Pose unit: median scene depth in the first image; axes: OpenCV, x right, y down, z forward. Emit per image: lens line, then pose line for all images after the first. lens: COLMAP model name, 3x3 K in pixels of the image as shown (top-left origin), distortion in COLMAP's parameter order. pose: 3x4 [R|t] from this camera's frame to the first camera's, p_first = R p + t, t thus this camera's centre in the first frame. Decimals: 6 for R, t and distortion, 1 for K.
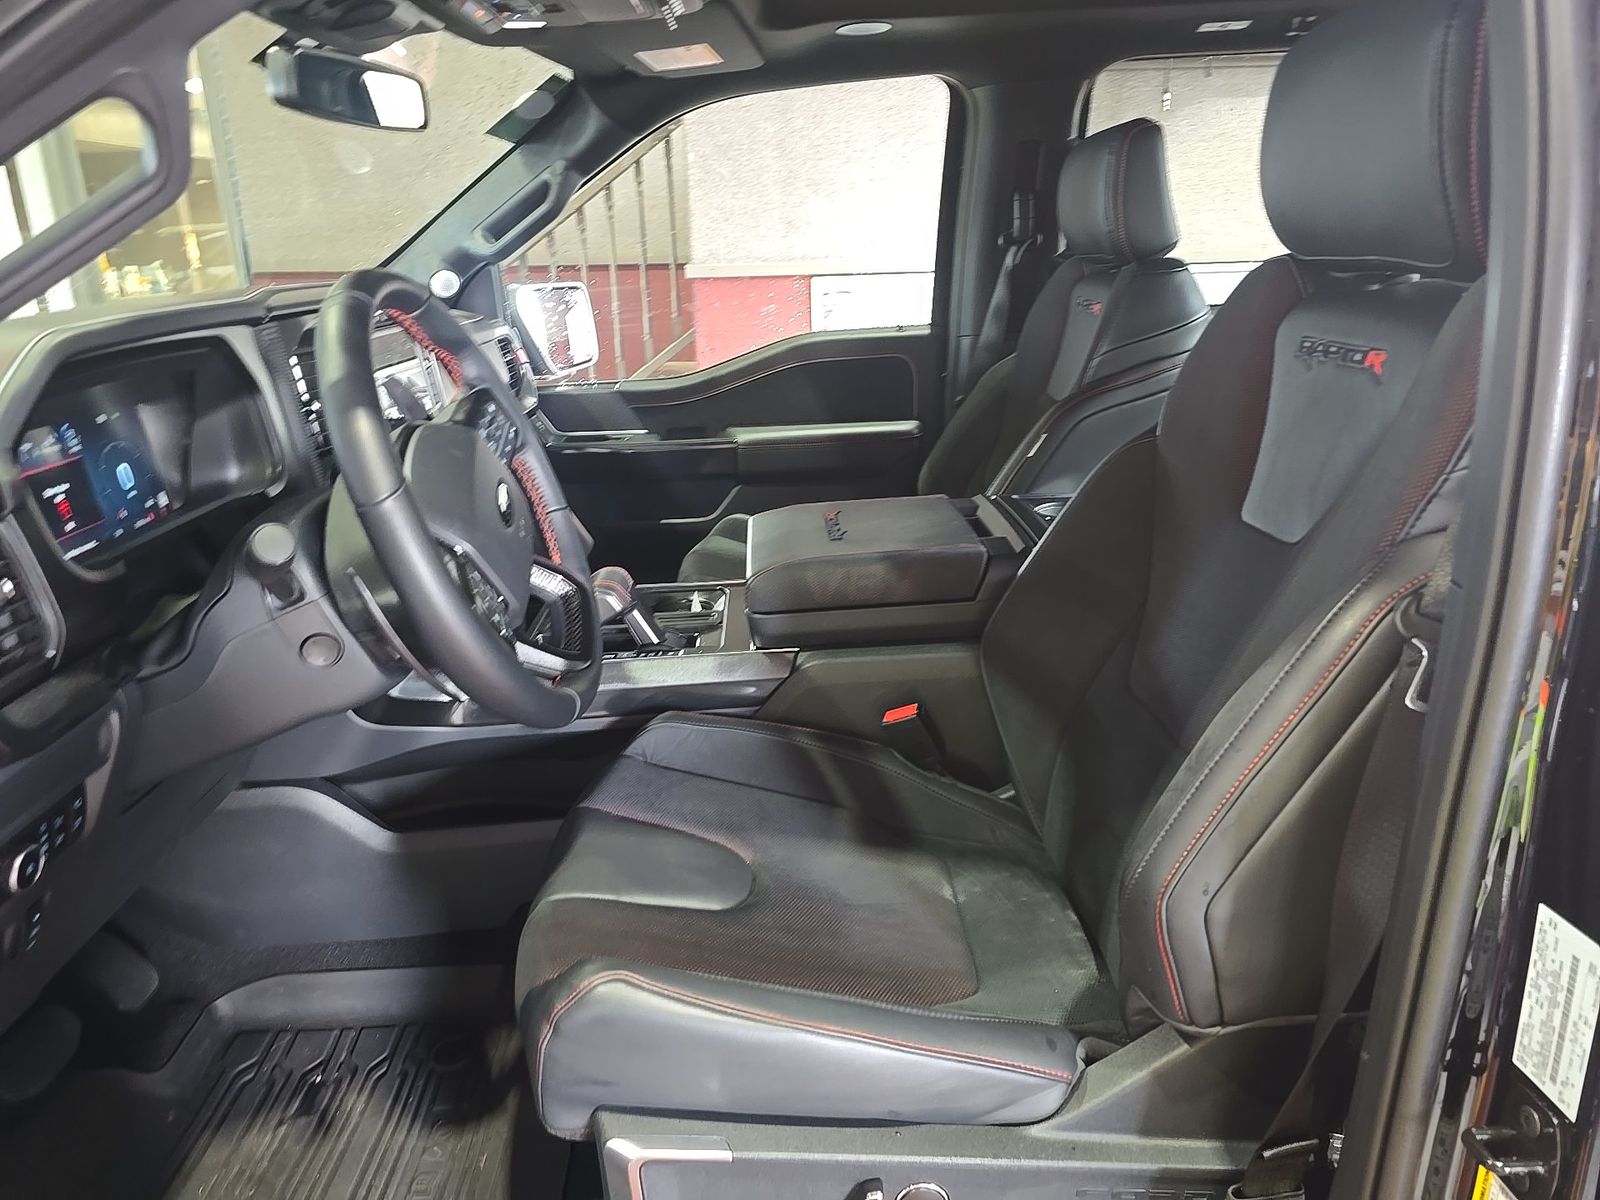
lens RADIAL K [[1087.0, 0, 800.0], [0, 1087.0, 600.0], [0, 0, 1]] dist [0.000713, -0.008423]
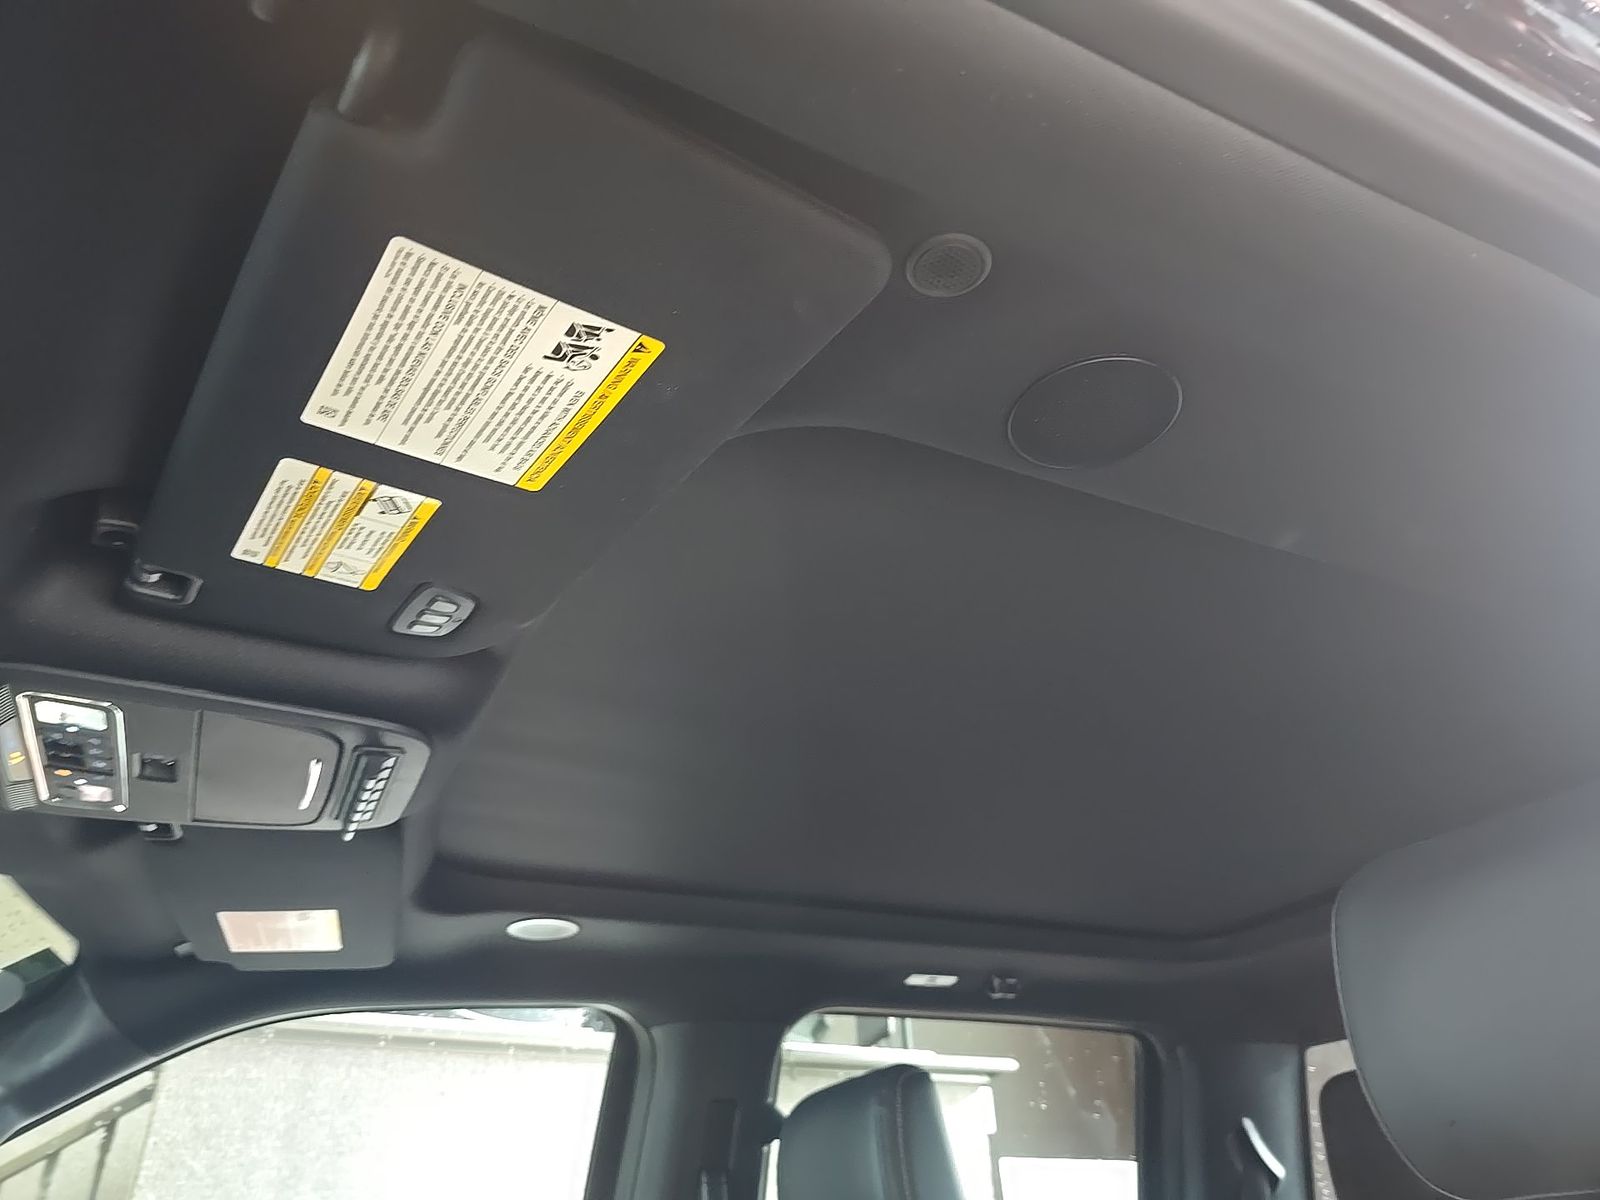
lens RADIAL K [[1087.0, 0, 800.0], [0, 1087.0, 600.0], [0, 0, 1]] dist [0.000713, -0.008423]
pose [[0.907831, 0.223646, 0.354719, -0.089175], [0.134915, 0.645152, -0.752048, -0.066844], [-0.397041, 0.730590, 0.555515, 0.294380]]
